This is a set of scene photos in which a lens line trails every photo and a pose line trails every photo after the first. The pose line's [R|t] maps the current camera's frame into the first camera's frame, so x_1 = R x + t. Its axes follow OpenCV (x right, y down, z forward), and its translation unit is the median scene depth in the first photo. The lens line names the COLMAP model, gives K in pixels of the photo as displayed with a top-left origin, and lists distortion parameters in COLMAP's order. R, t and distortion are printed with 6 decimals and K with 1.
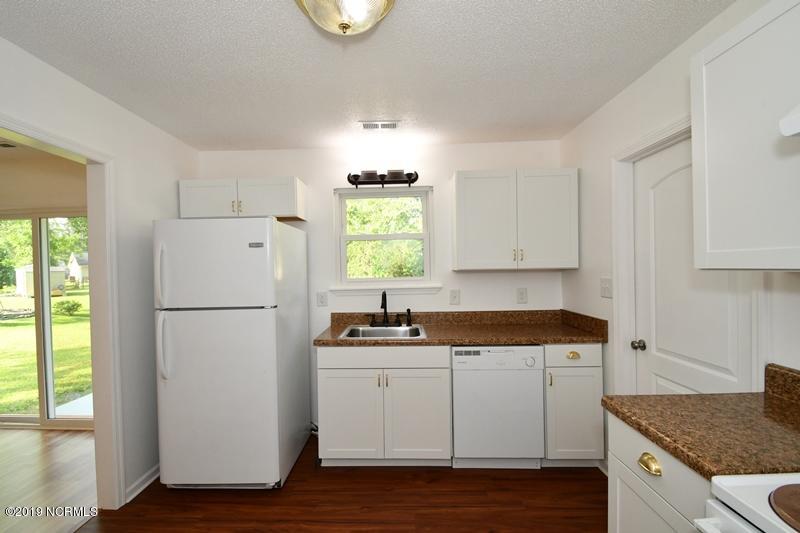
lens RADIAL K [[368.1, 0, 400.0], [0, 368.1, 266.5], [0, 0, 1]] dist [0.001280, 0.000033]
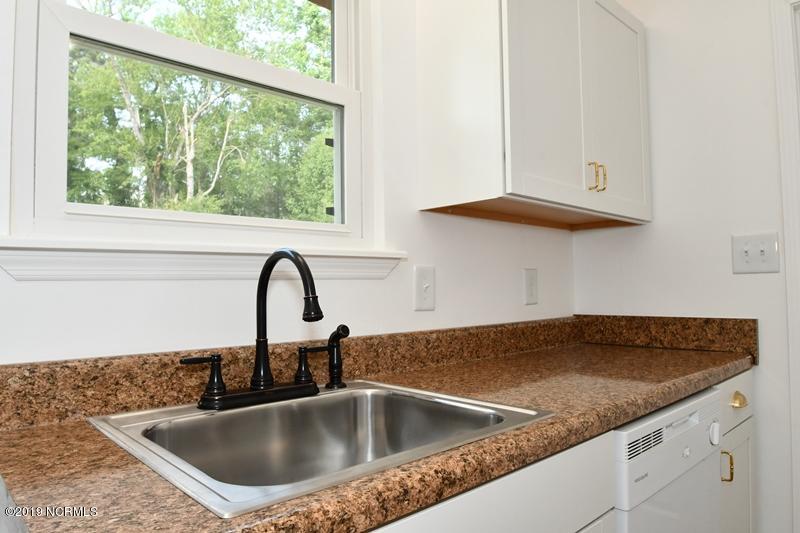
lens RADIAL K [[545.6, 0, 400.0], [0, 545.6, 266.5], [0, 0, 1]] dist [-0.103021, -0.000294]
pose [[0.724582, 0.032921, 0.688402, -0.221655], [-0.001535, 0.998933, -0.046156, 0.089062], [-0.689187, 0.032388, 0.723859, 0.673865]]
